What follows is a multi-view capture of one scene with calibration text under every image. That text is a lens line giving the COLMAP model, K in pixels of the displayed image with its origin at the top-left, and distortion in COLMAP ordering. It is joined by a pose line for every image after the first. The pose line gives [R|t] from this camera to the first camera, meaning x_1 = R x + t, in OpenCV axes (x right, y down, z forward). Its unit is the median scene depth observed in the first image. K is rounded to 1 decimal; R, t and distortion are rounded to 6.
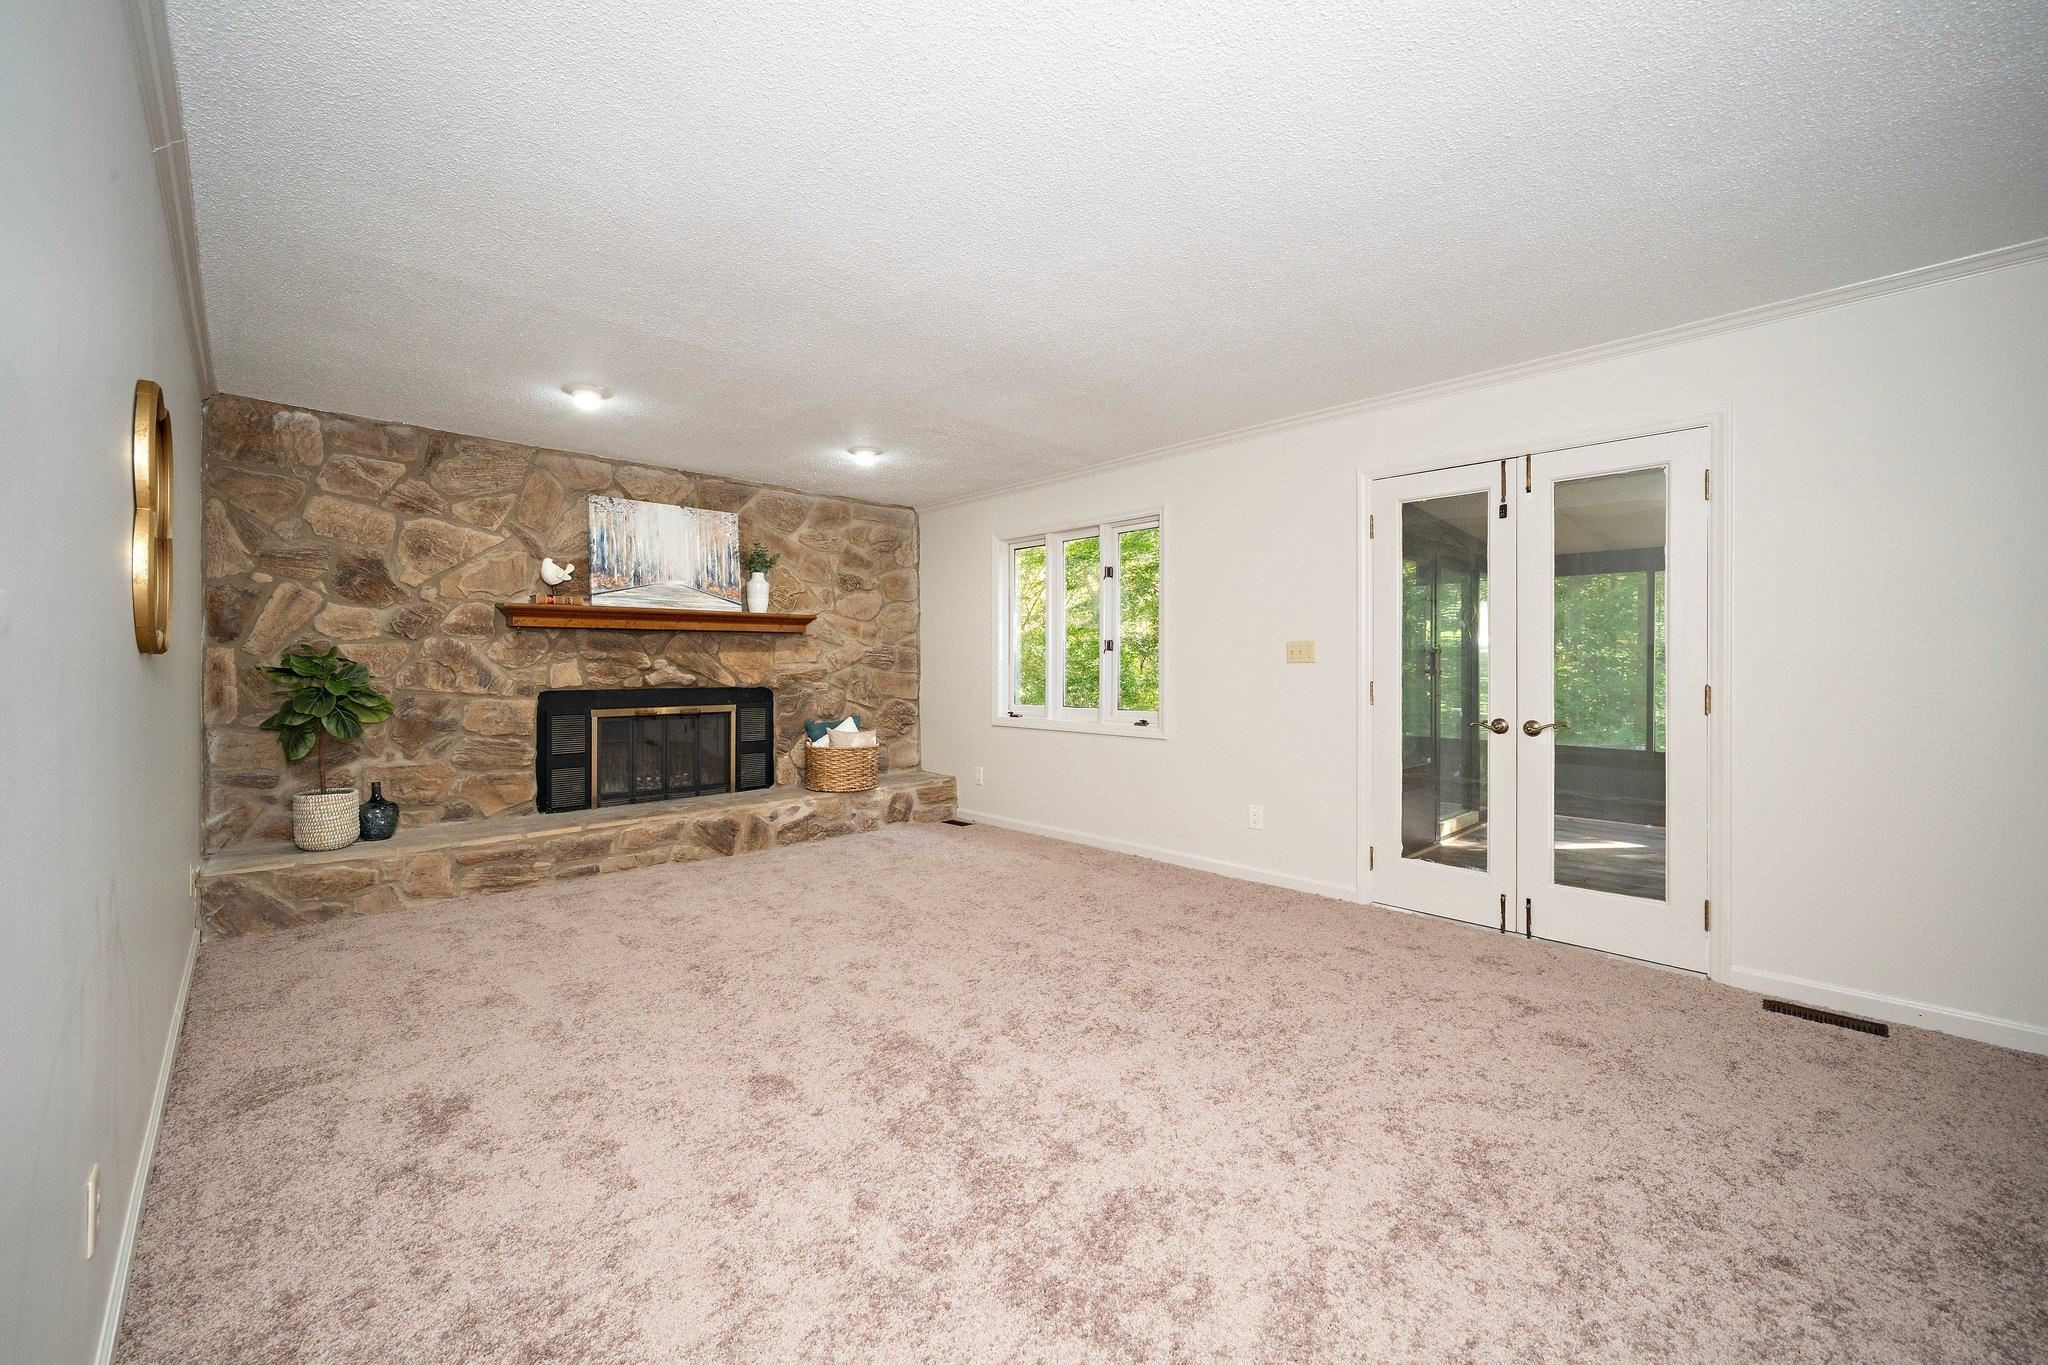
lens RADIAL K [[810.5, 0, 1021.6], [0, 810.5, 676.4], [0, 0, 1]] dist [-0.003252, 0.000018]
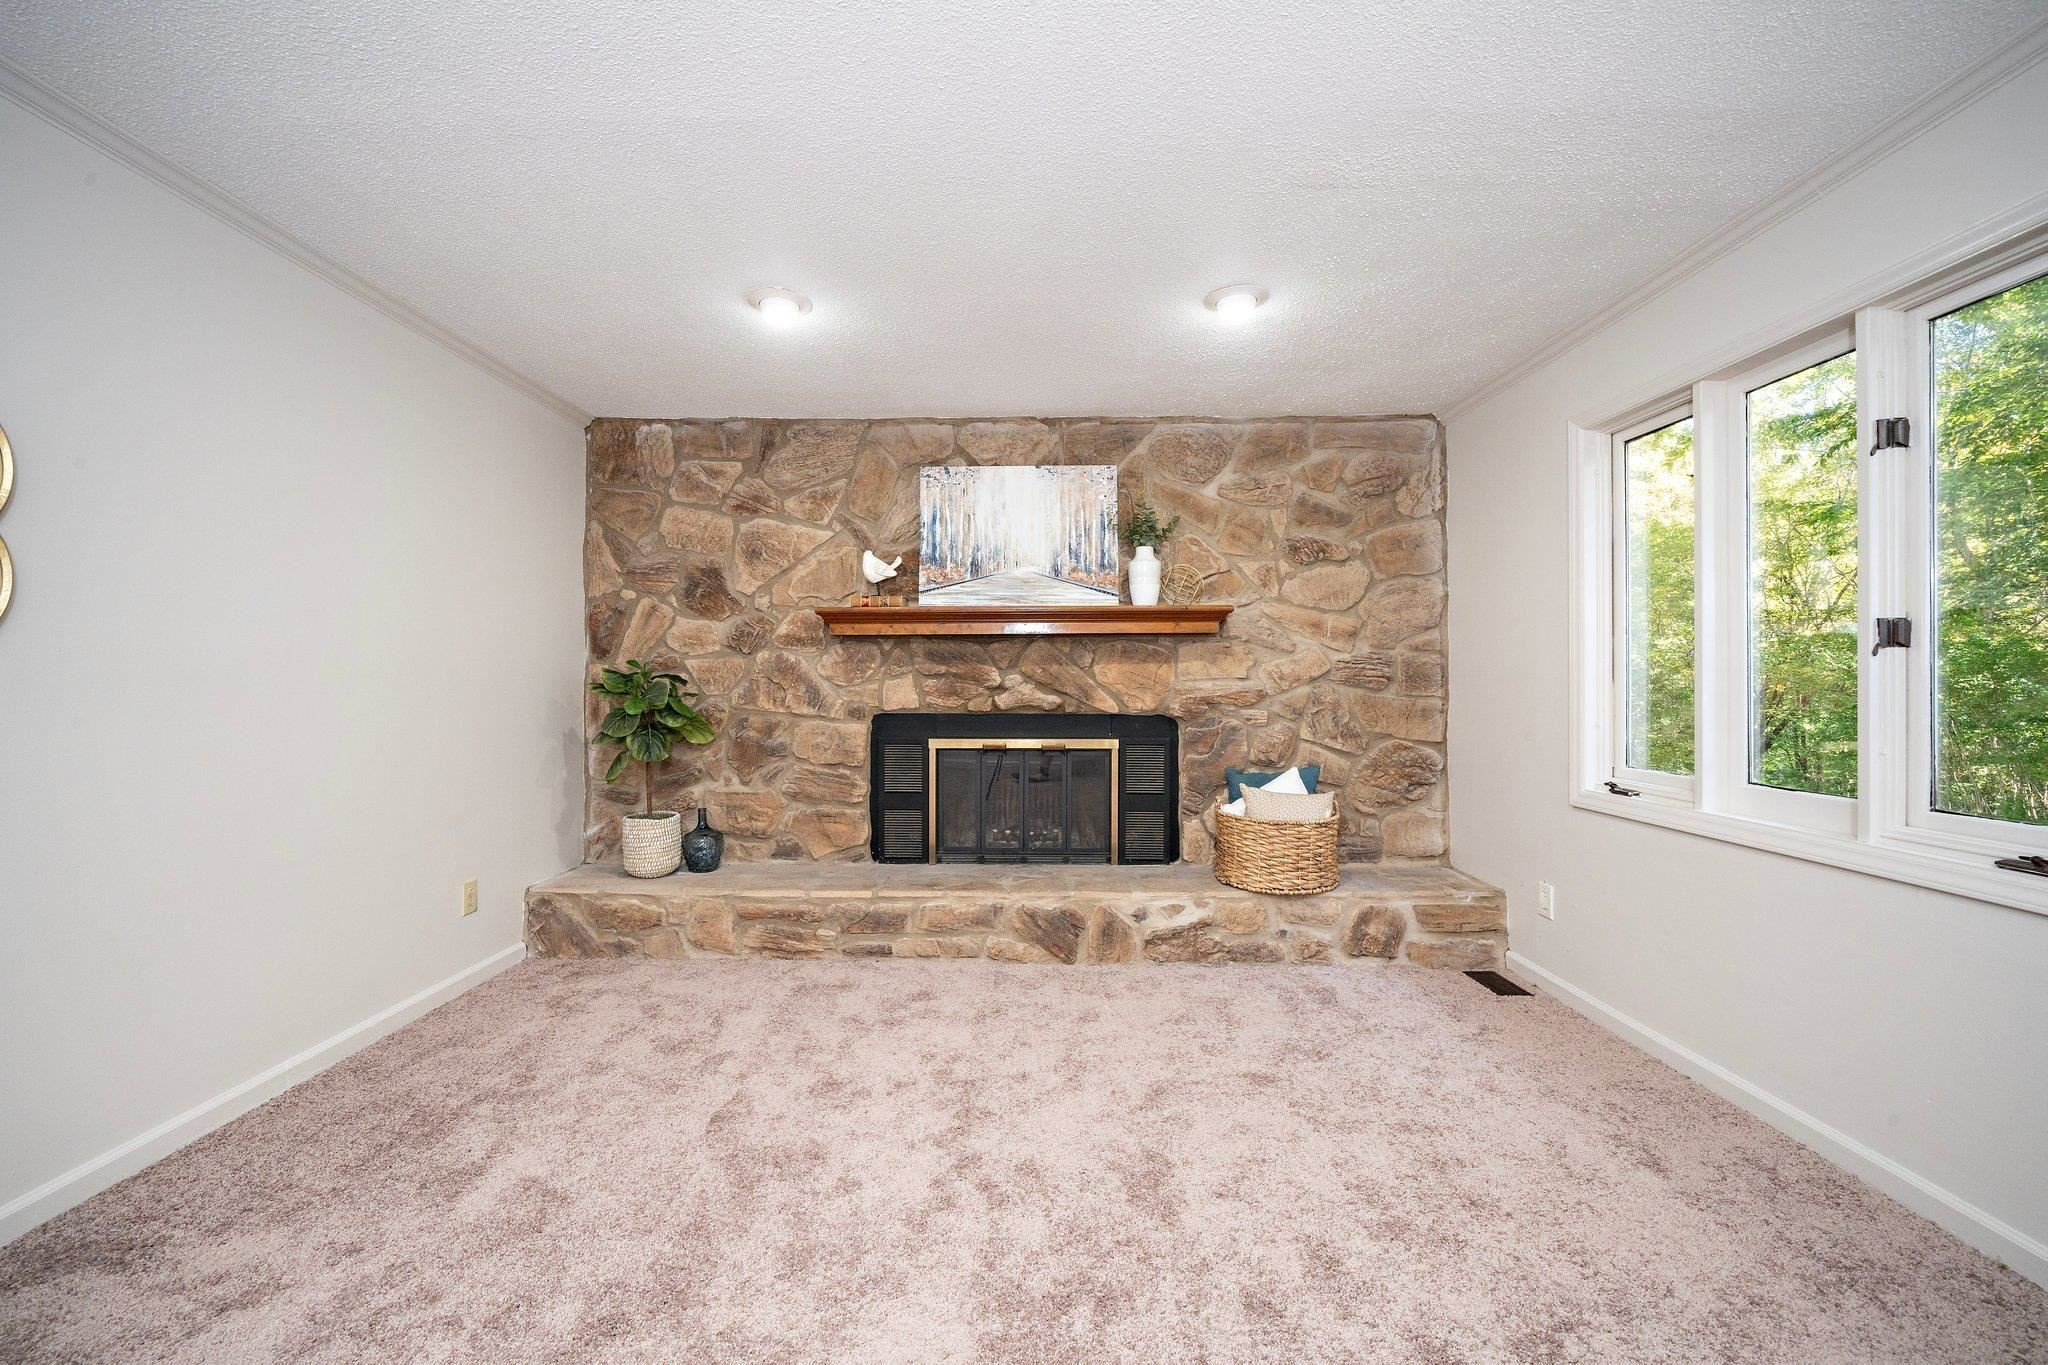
lens RADIAL K [[810.5, 0, 1026.4], [0, 810.5, 678.7], [0, 0, 1]] dist [-0.003252, 0.000018]
pose [[0.705458, -0.000309, -0.708751, 0.097752], [-0.012291, 0.999844, -0.012670, -0.008427], [0.708645, 0.017650, 0.705345, 0.506956]]
